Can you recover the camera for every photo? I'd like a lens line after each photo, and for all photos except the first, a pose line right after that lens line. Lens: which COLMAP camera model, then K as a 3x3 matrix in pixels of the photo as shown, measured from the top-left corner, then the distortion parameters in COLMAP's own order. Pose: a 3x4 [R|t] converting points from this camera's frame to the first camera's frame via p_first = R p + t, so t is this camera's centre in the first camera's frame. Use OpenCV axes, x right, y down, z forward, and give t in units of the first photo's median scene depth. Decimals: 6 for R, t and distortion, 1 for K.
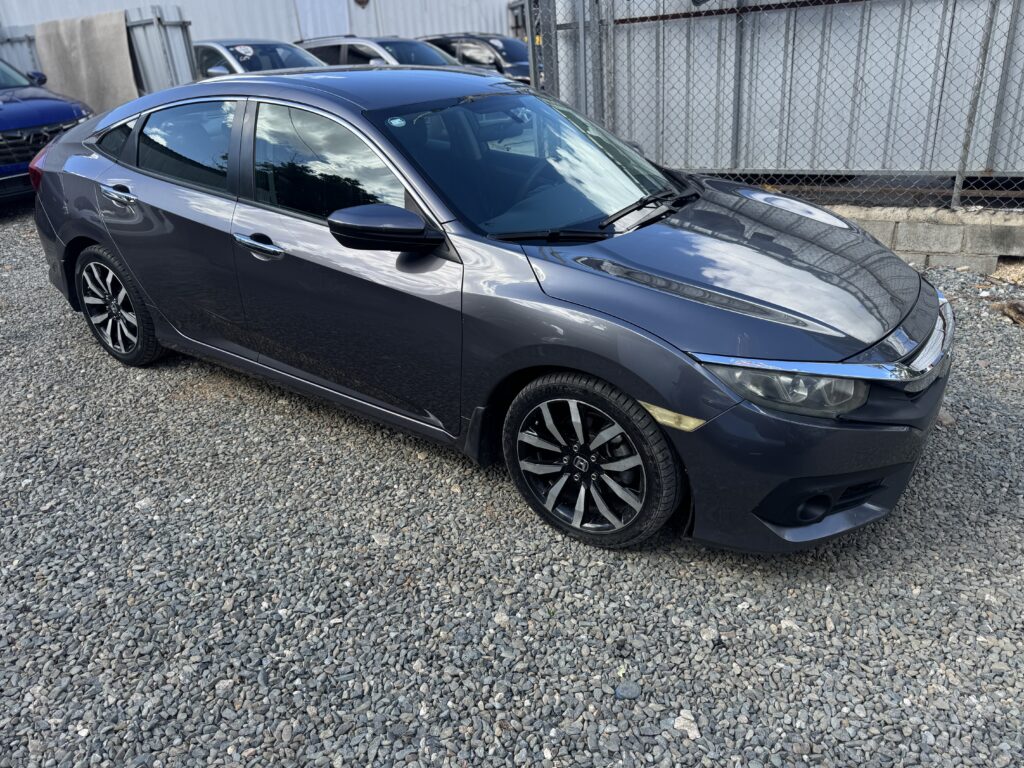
lens RADIAL K [[737.0, 0, 512.0], [0, 737.0, 384.0], [0, 0, 1]] dist [0.035162, -0.038870]
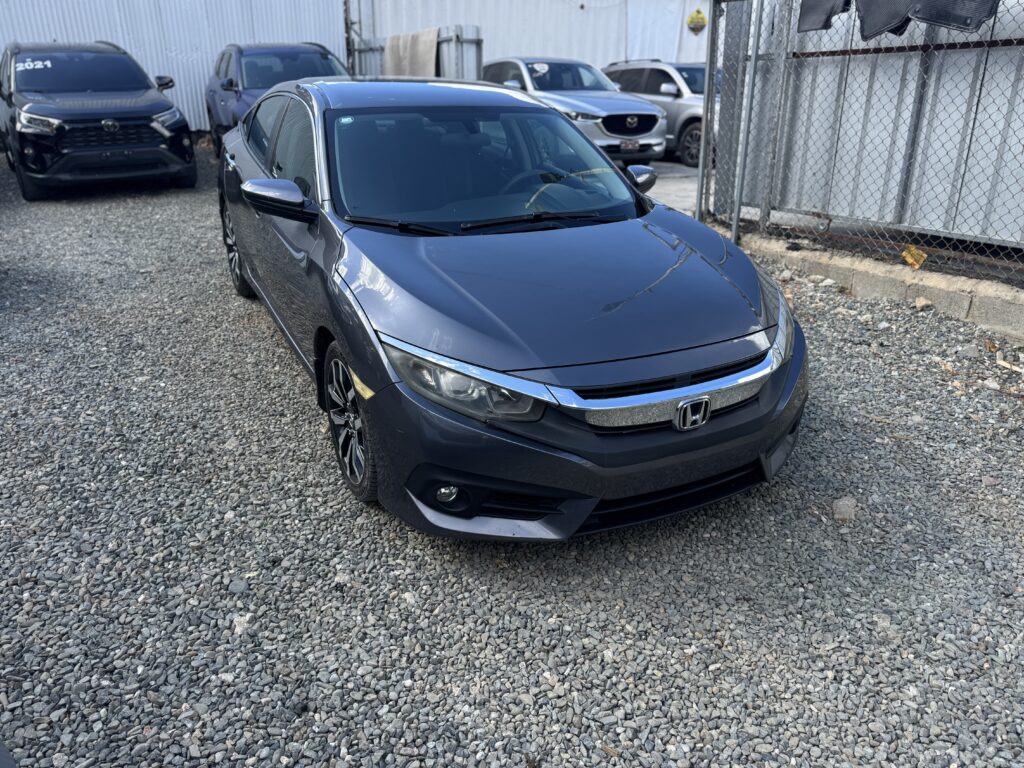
lens RADIAL K [[737.0, 0, 512.0], [0, 737.0, 384.0], [0, 0, 1]] dist [0.035162, -0.038870]
pose [[0.878288, 0.233583, -0.417193, 0.327225], [-0.245229, 0.969107, 0.026330, -0.016201], [0.410455, 0.079182, 0.908436, 0.020928]]
